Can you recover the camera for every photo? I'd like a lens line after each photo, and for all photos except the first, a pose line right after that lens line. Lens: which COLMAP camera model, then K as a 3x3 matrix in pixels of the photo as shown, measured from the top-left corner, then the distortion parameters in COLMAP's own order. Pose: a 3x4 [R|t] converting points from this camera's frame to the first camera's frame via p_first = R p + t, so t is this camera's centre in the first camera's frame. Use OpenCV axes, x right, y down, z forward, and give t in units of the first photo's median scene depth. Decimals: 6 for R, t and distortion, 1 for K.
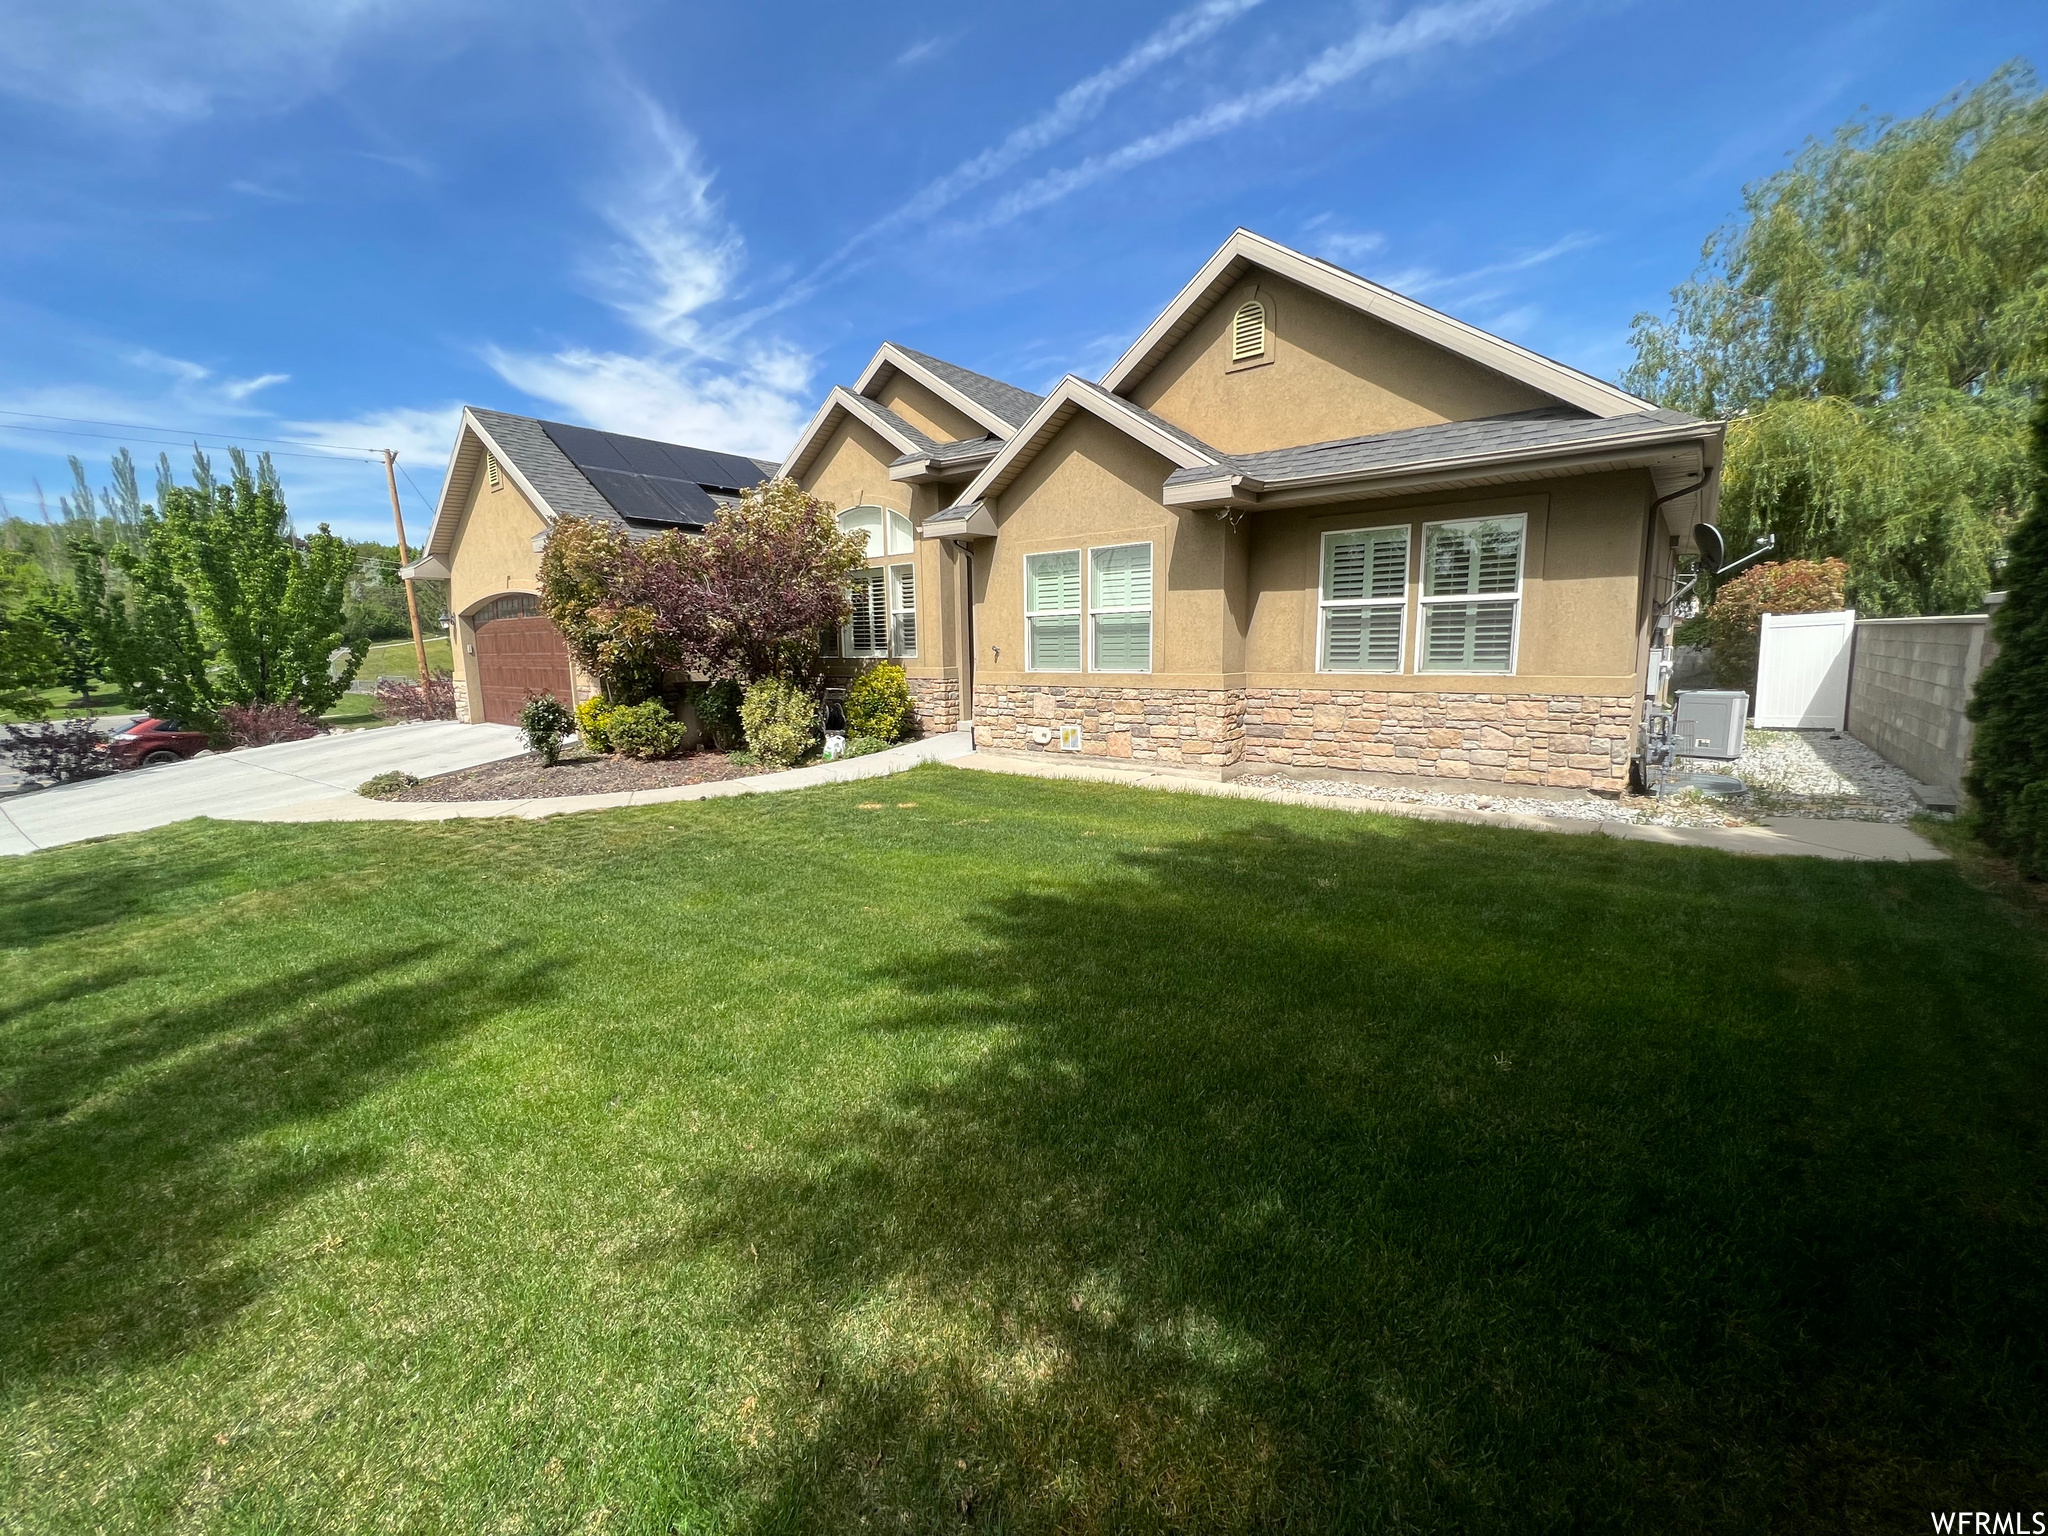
lens RADIAL K [[826.9, 0, 1045.9], [0, 826.9, 768.3], [0, 0, 1]] dist [0.002194, -0.000273]
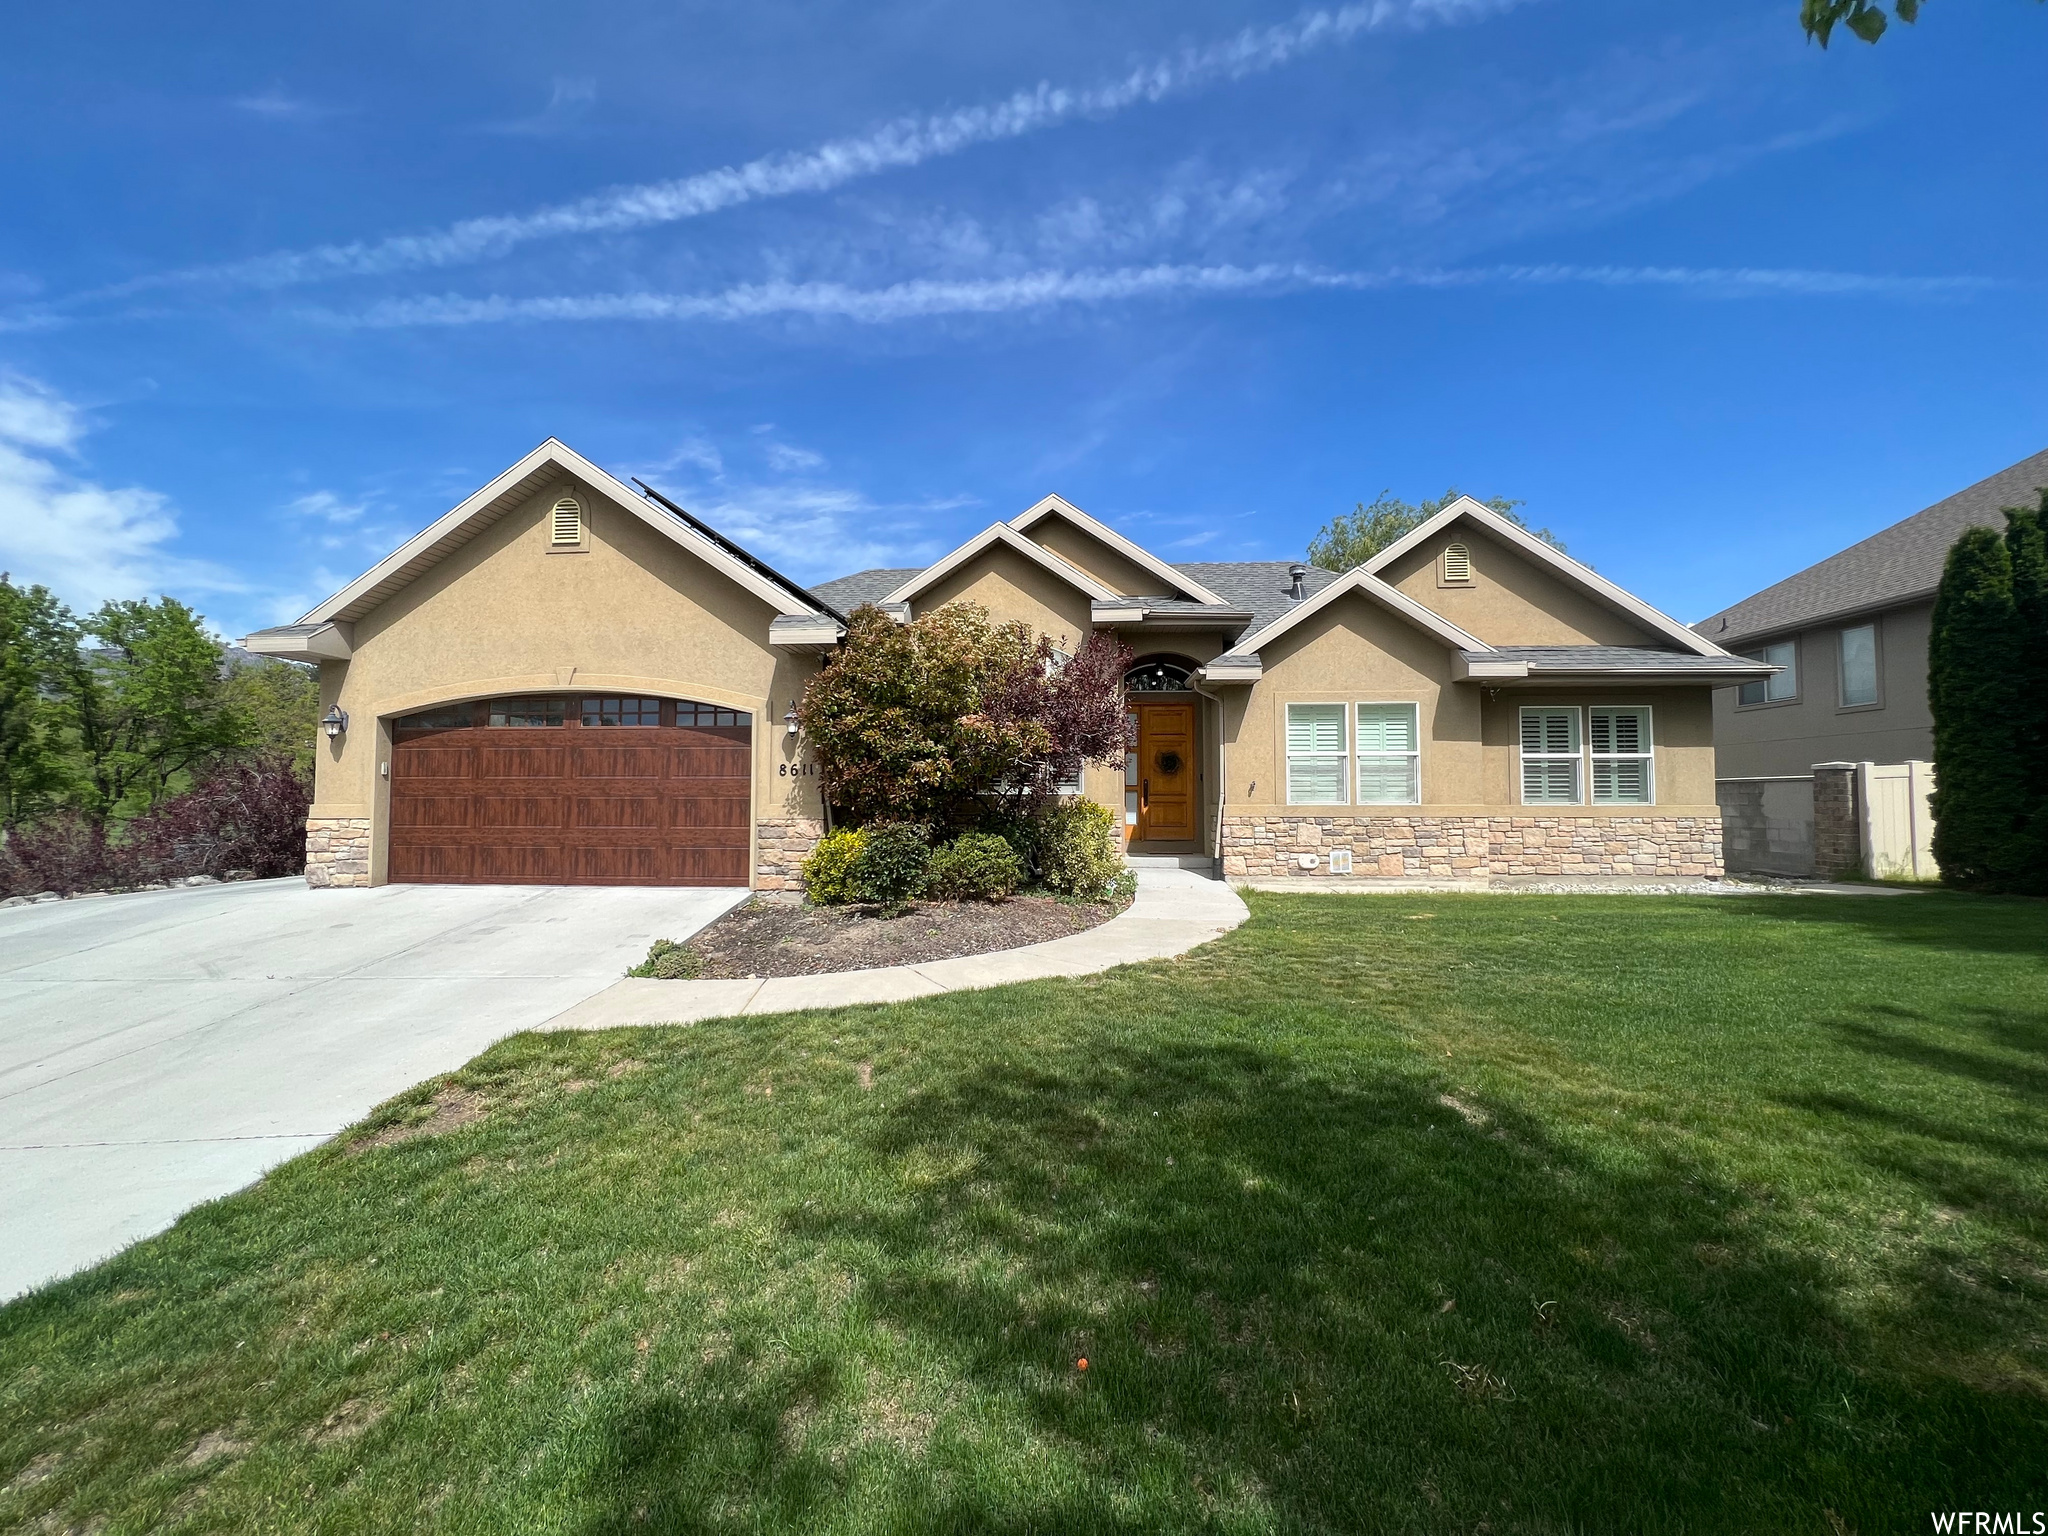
lens RADIAL K [[858.3, 0, 1011.7], [0, 858.3, 784.0], [0, 0, 1]] dist [0.007119, -0.000266]
pose [[0.821140, 0.035112, 0.569645, -1.061931], [0.073813, 0.983190, -0.167003, 0.023229], [-0.565933, 0.179180, 0.804745, 0.290751]]
